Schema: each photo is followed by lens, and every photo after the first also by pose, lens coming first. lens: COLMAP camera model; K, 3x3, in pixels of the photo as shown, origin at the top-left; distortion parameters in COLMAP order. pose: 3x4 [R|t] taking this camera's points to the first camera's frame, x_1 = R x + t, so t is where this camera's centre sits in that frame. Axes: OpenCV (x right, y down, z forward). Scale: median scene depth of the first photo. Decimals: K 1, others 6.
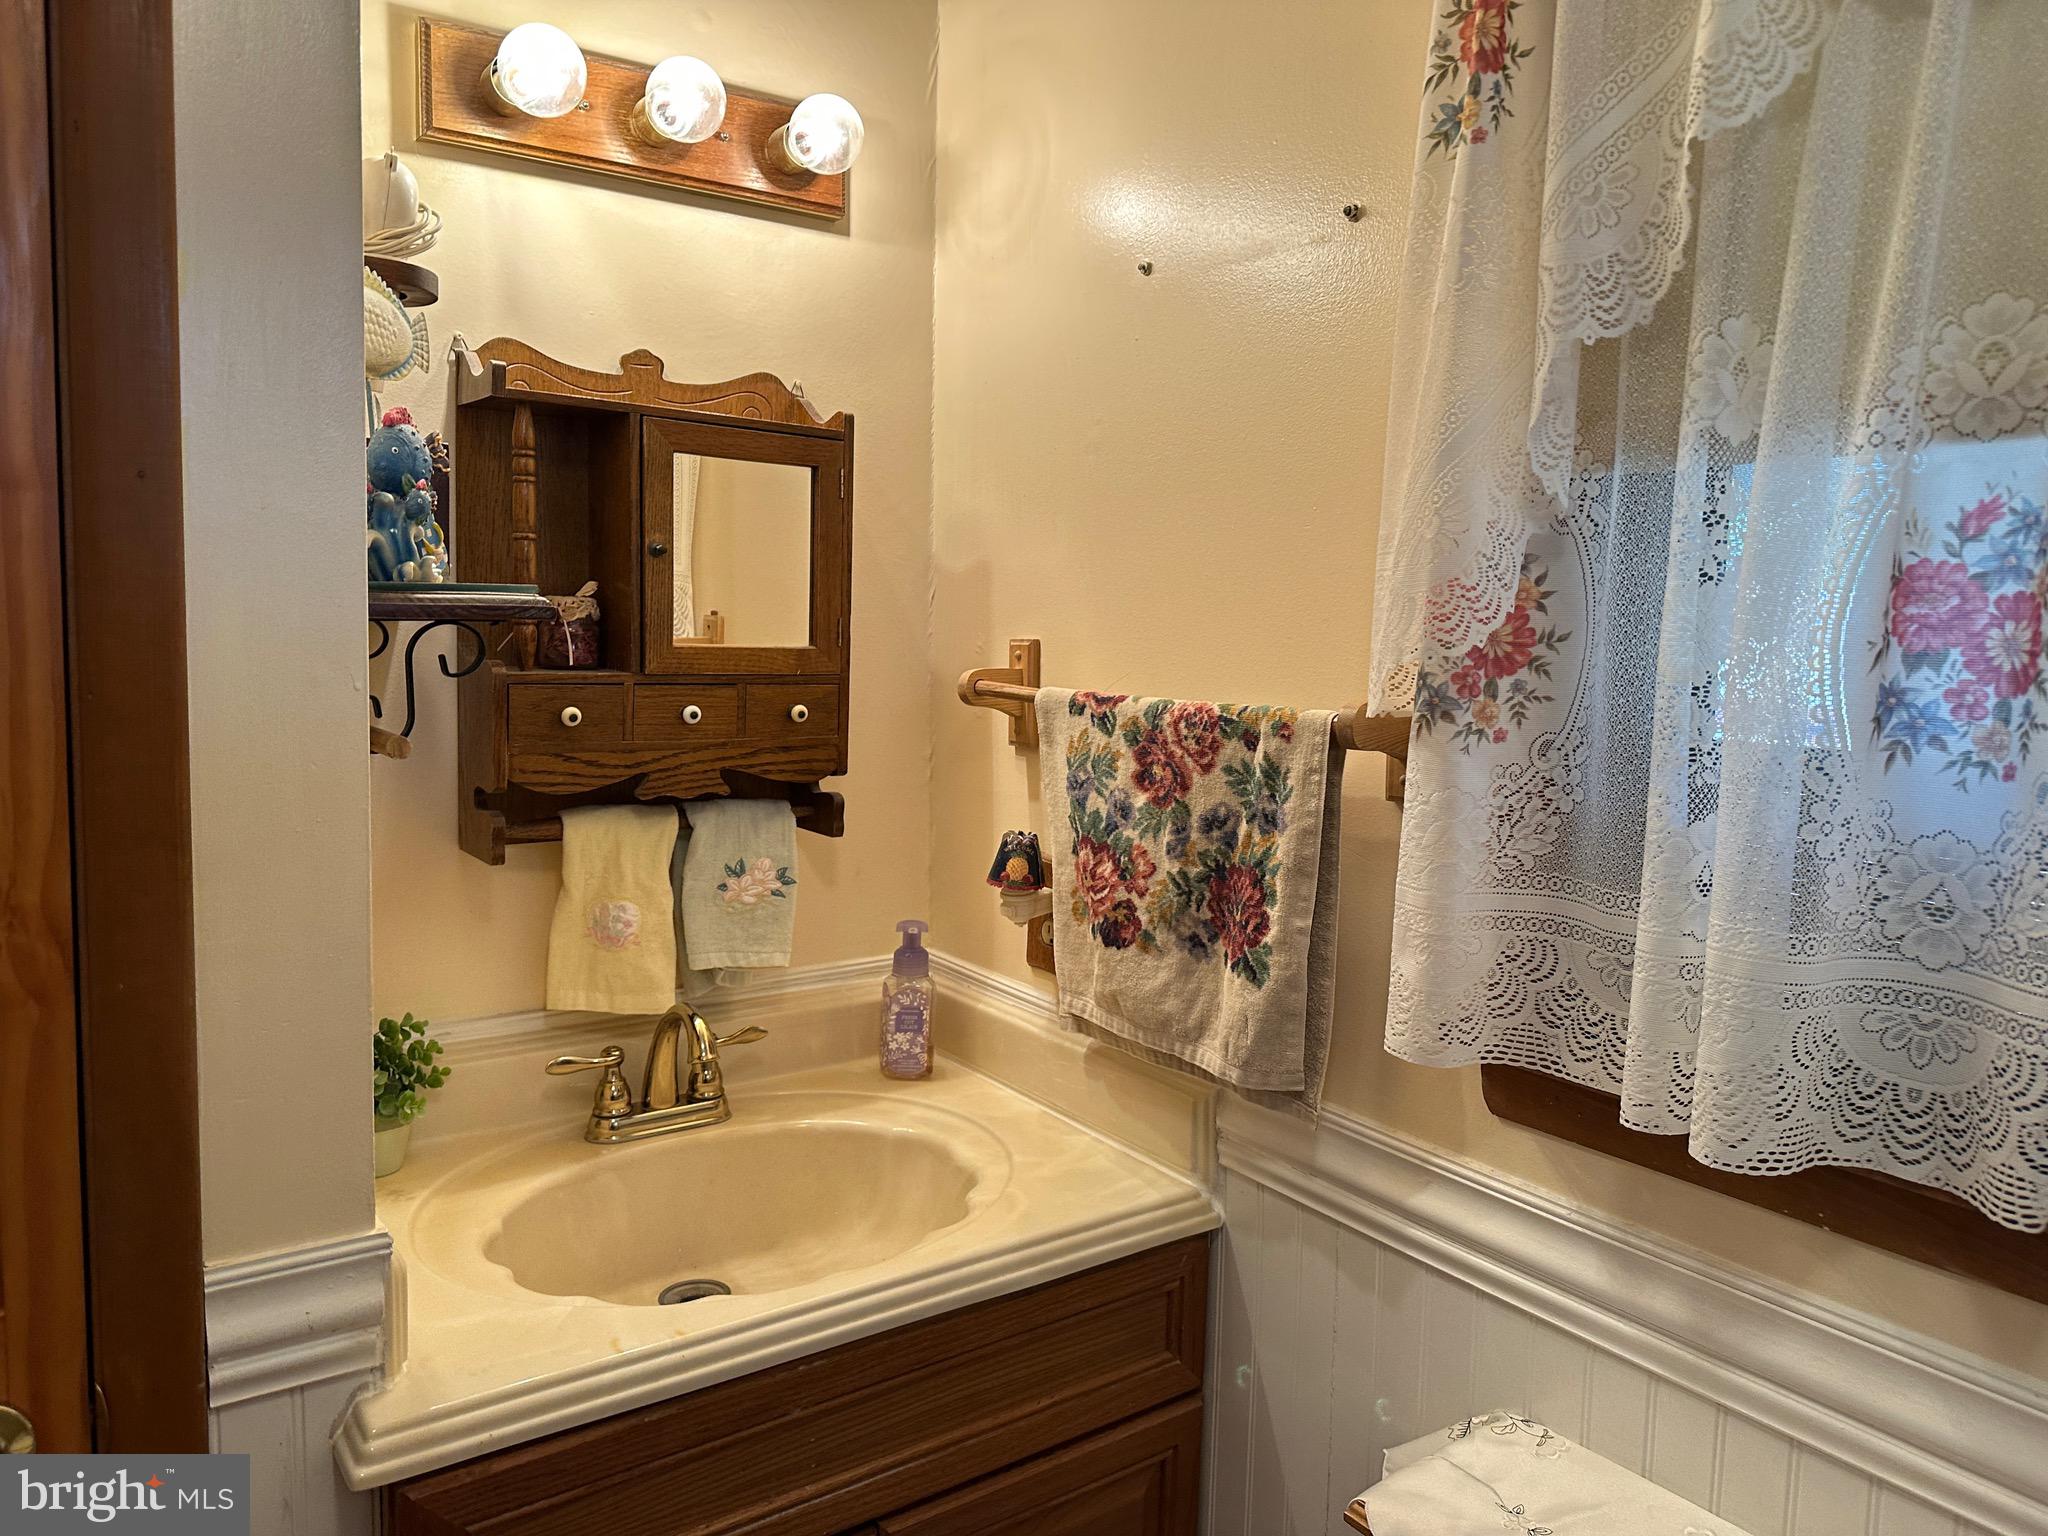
lens RADIAL K [[1425.4, 0, 1016.3], [0, 1425.4, 752.1], [0, 0, 1]] dist [0.093676, -0.130613]
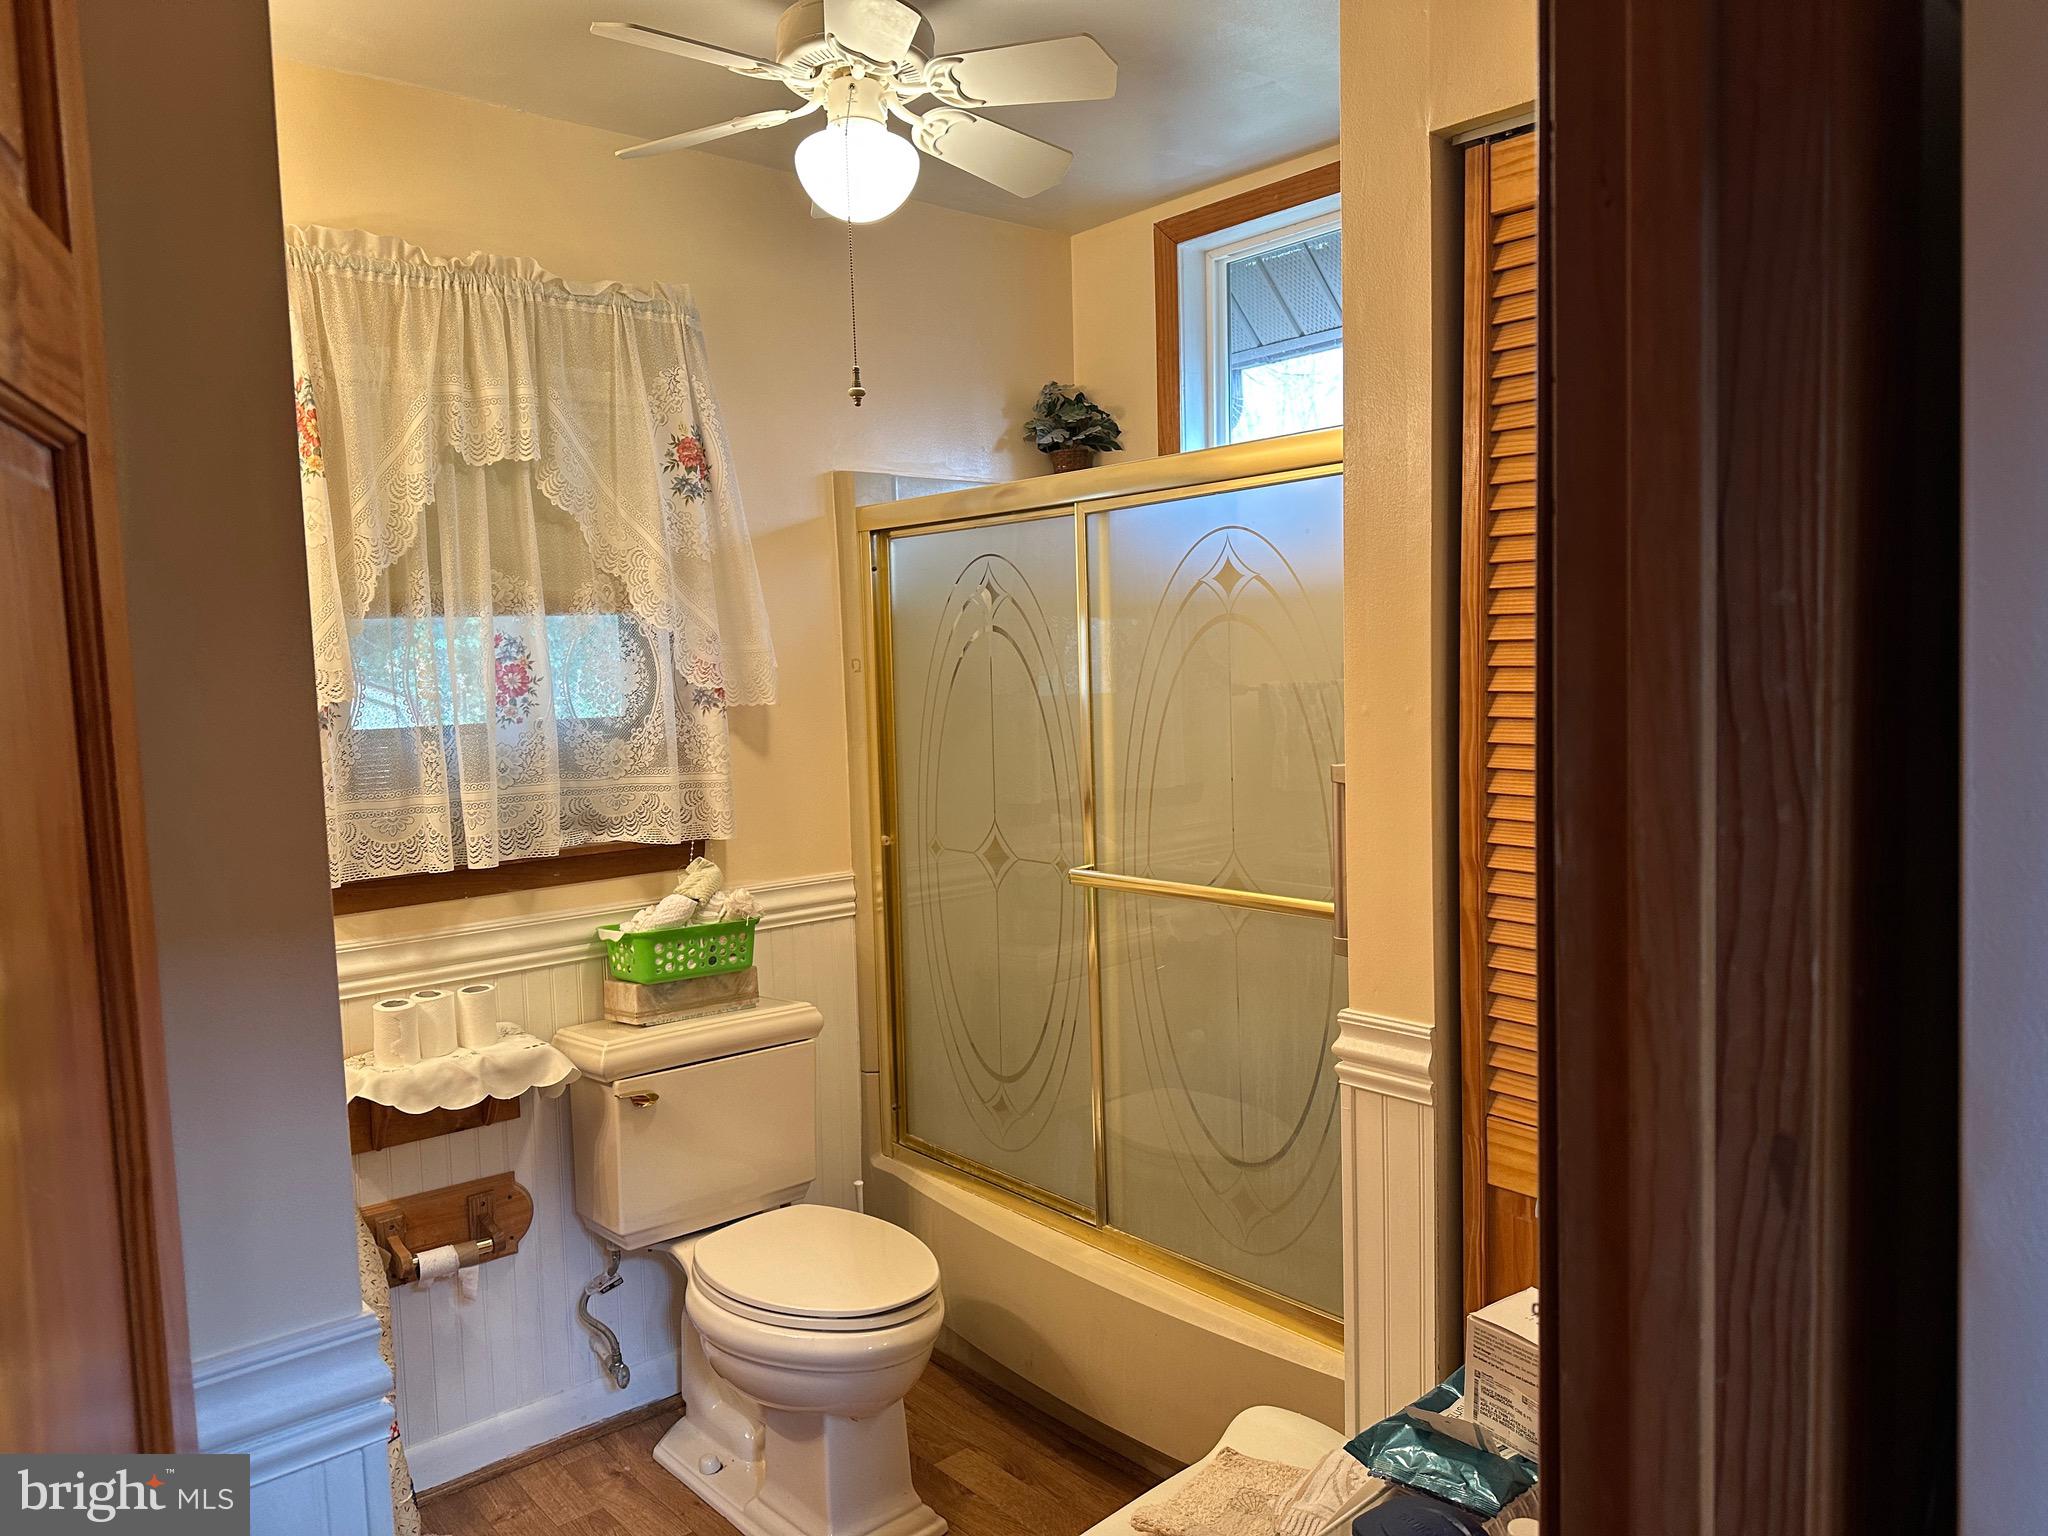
lens RADIAL K [[1425.4, 0, 1016.3], [0, 1425.4, 752.1], [0, 0, 1]] dist [0.093676, -0.130613]
pose [[-0.120902, -0.091381, 0.988449, -2.530591], [0.110382, 0.988341, 0.104872, -0.126686], [-0.986508, 0.121786, -0.109406, 0.273846]]
